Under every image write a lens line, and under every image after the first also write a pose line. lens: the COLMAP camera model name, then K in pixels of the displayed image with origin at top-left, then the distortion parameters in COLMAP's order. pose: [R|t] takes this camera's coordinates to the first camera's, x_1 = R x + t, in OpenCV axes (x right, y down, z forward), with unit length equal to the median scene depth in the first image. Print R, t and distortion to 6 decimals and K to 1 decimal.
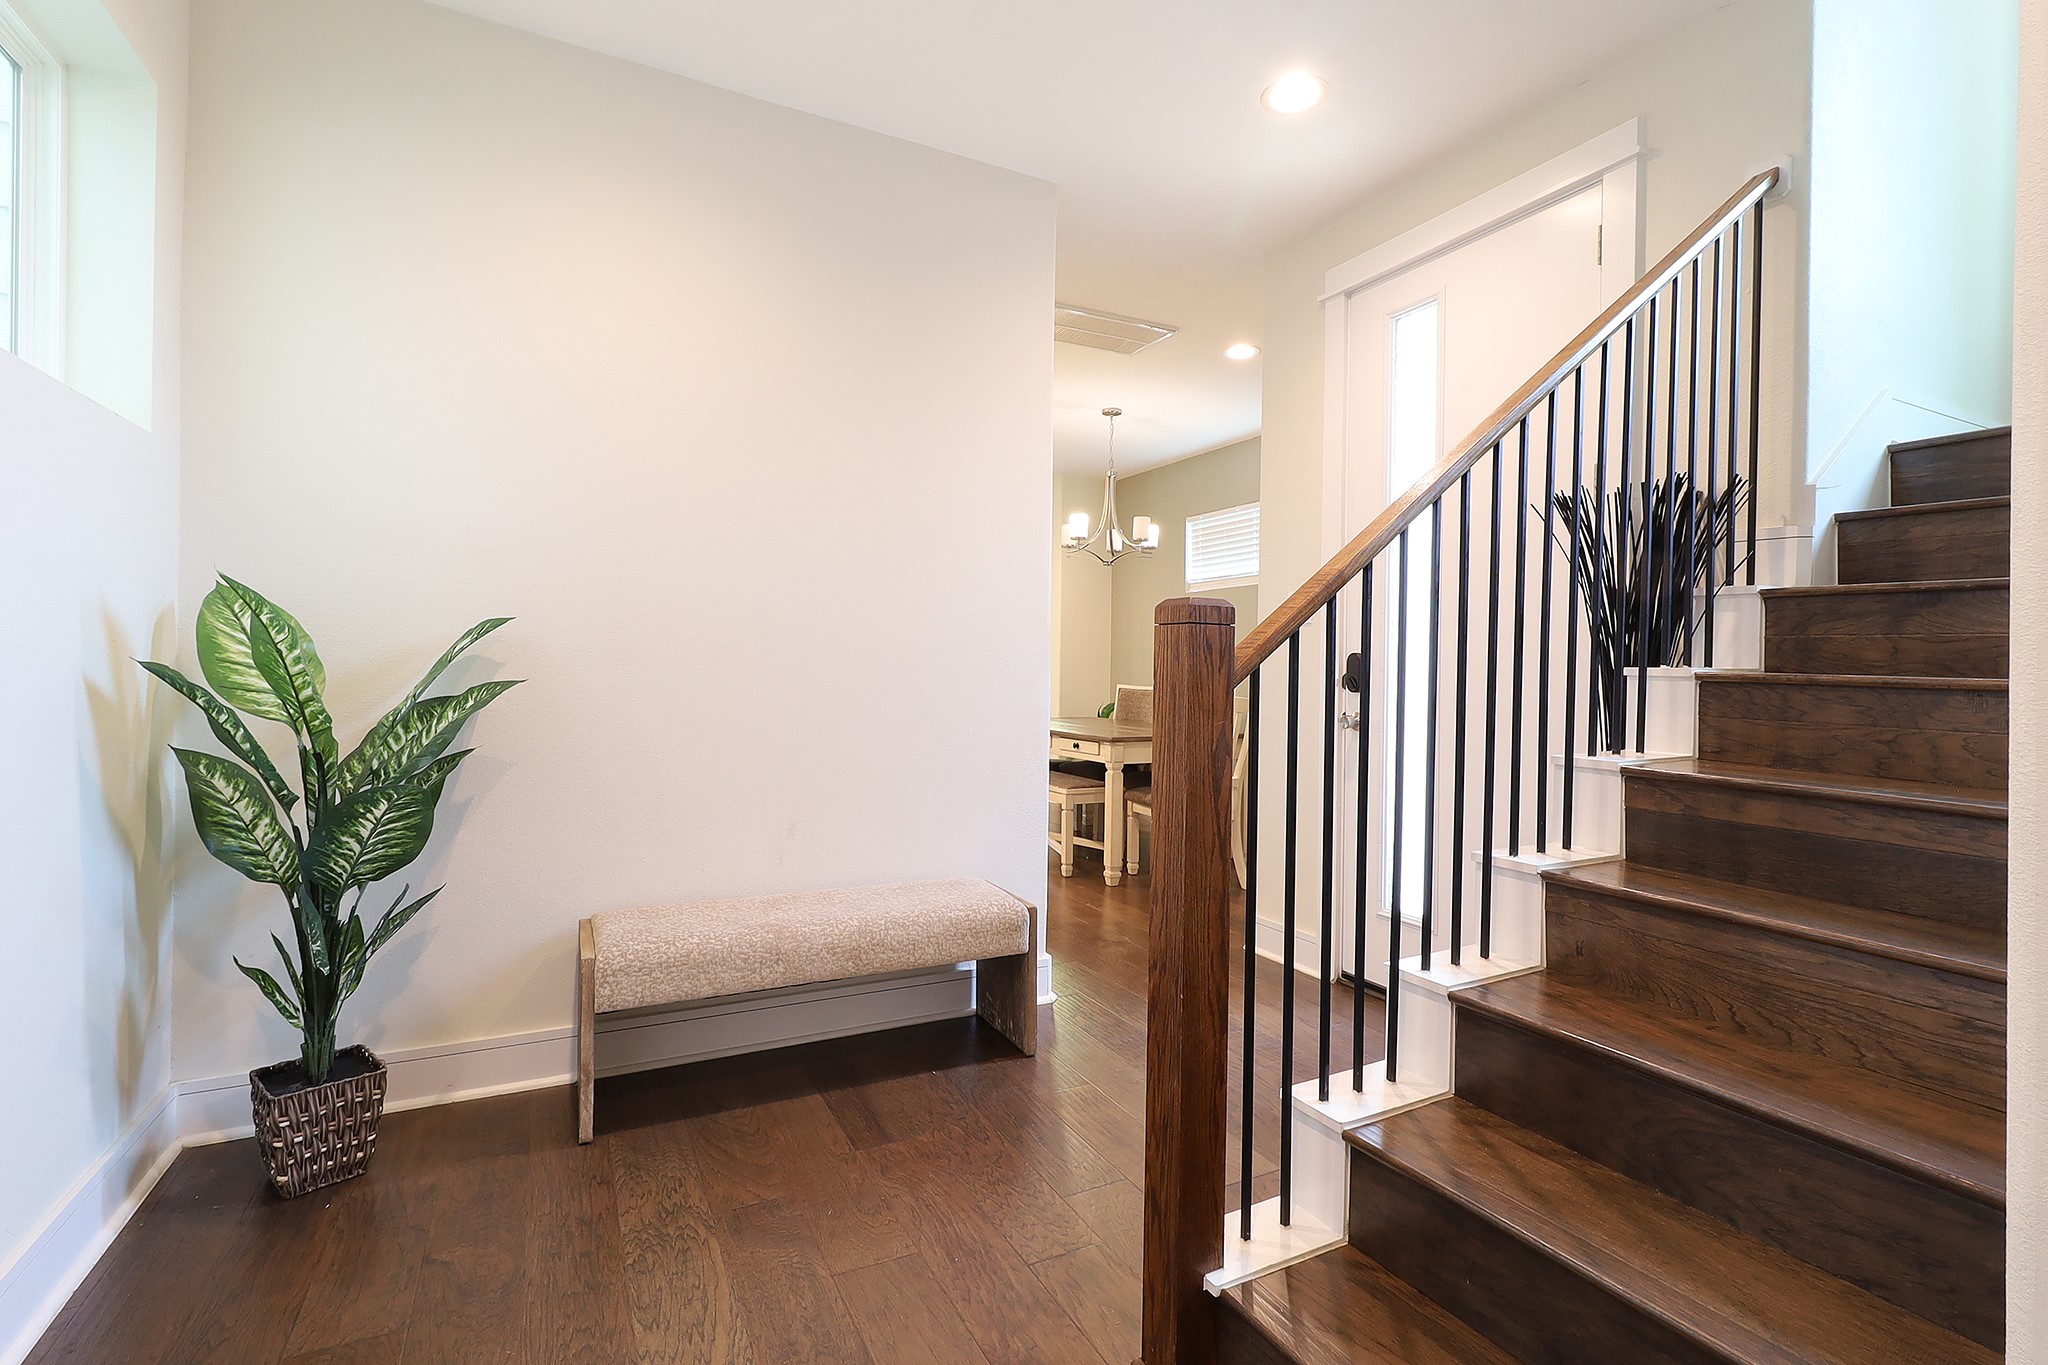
lens RADIAL K [[937.1, 0, 1012.1], [0, 937.1, 682.1], [0, 0, 1]] dist [0.000910, 0.001524]
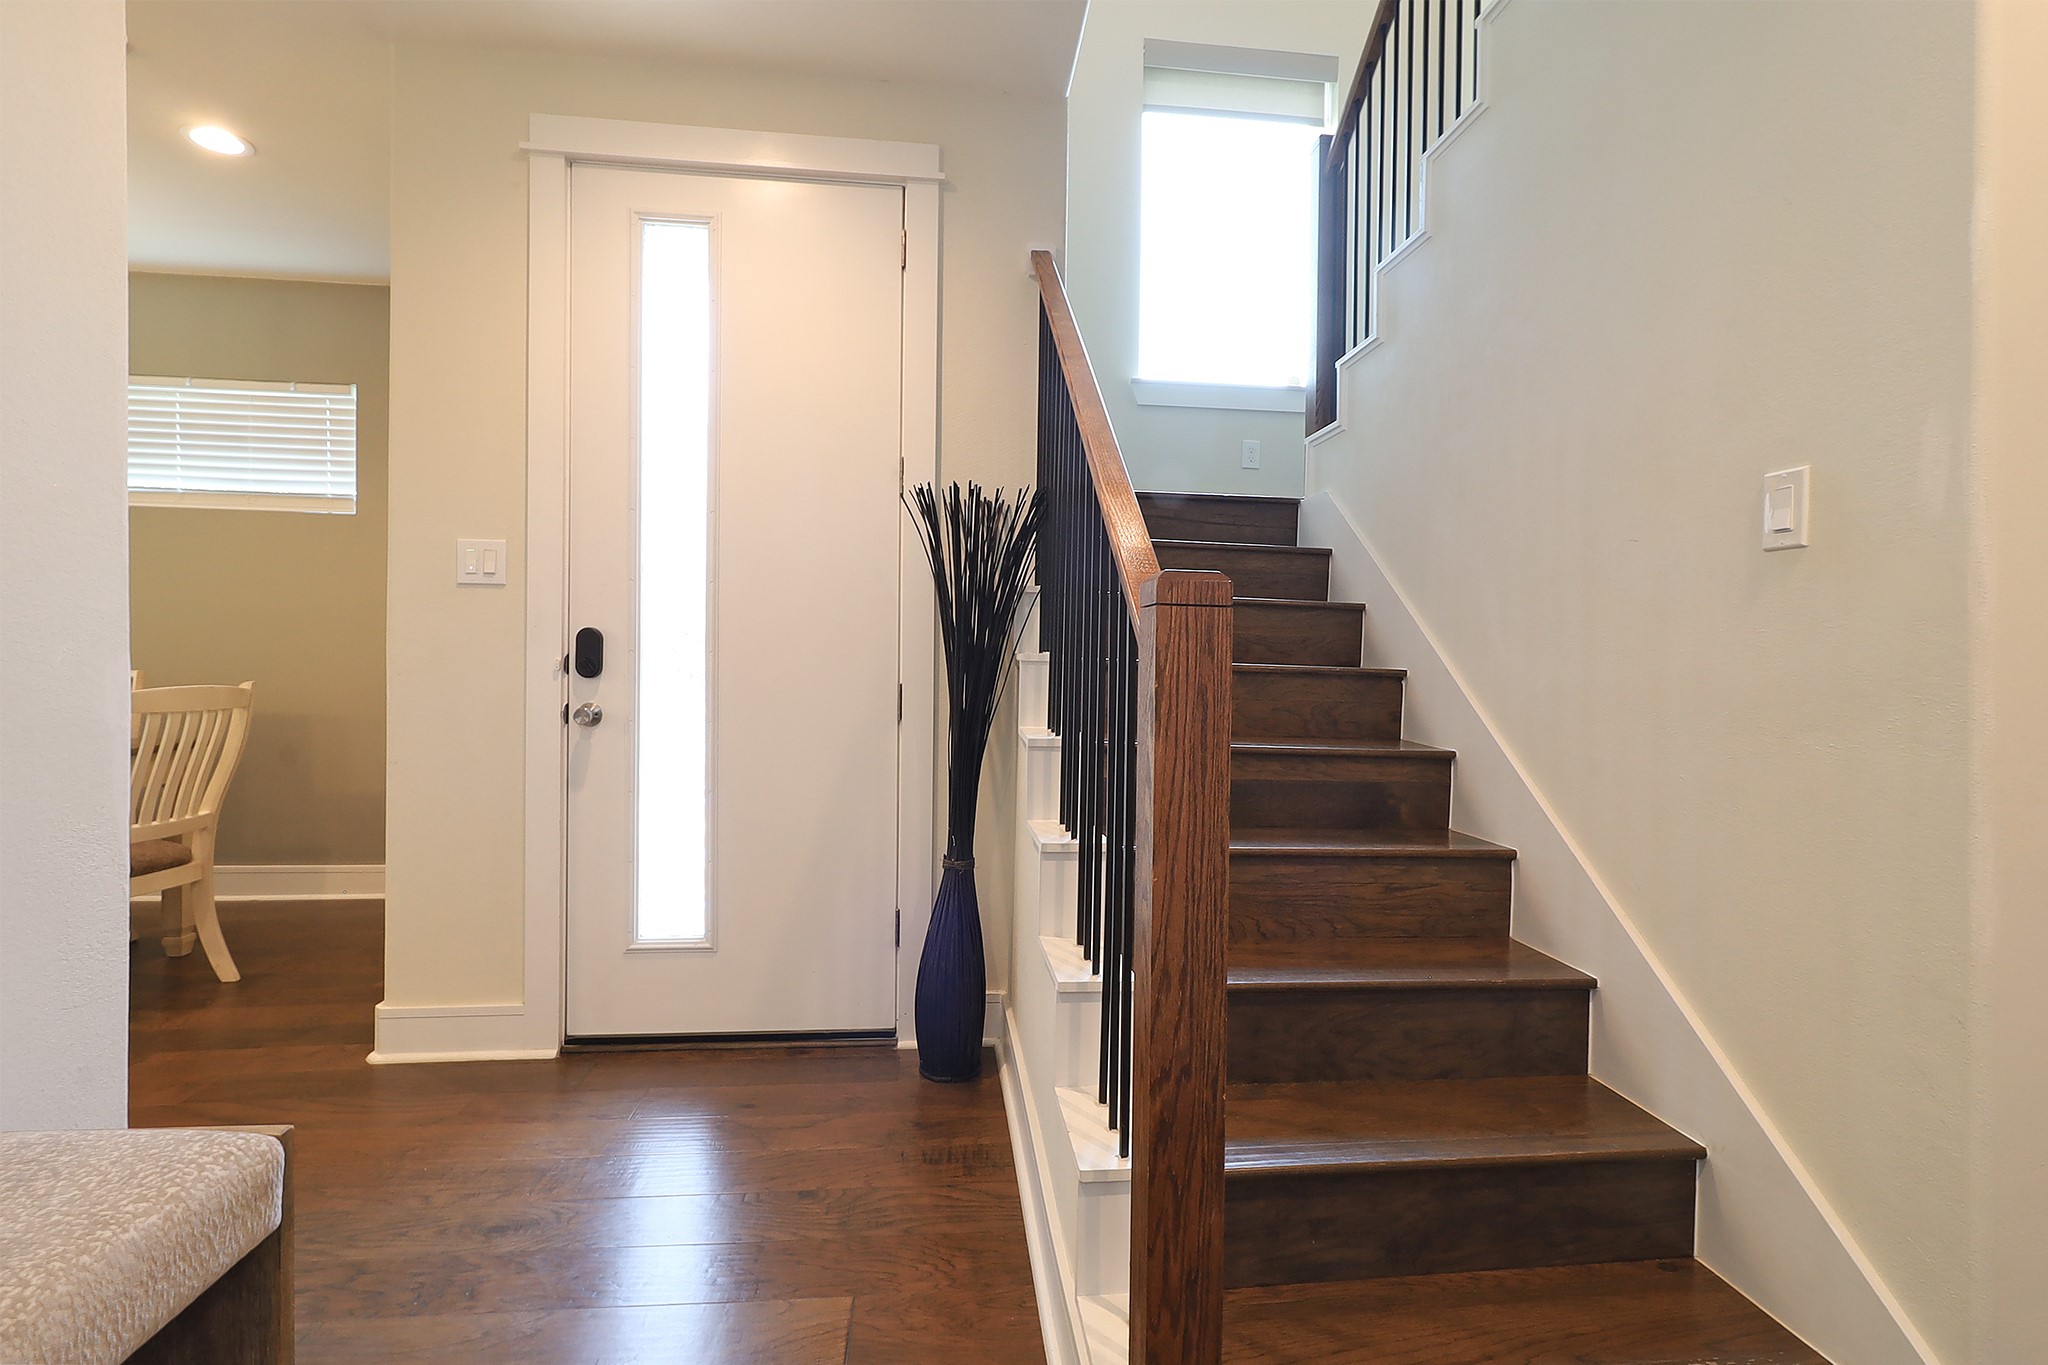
lens RADIAL K [[957.8, 0, 1029.7], [0, 957.8, 665.4], [0, 0, 1]] dist [-0.000034, 0.000105]
pose [[0.349197, -0.013479, 0.936953, -0.579671], [-0.000464, 0.999894, 0.014558, -0.025643], [-0.937049, -0.005518, 0.349153, 0.851045]]
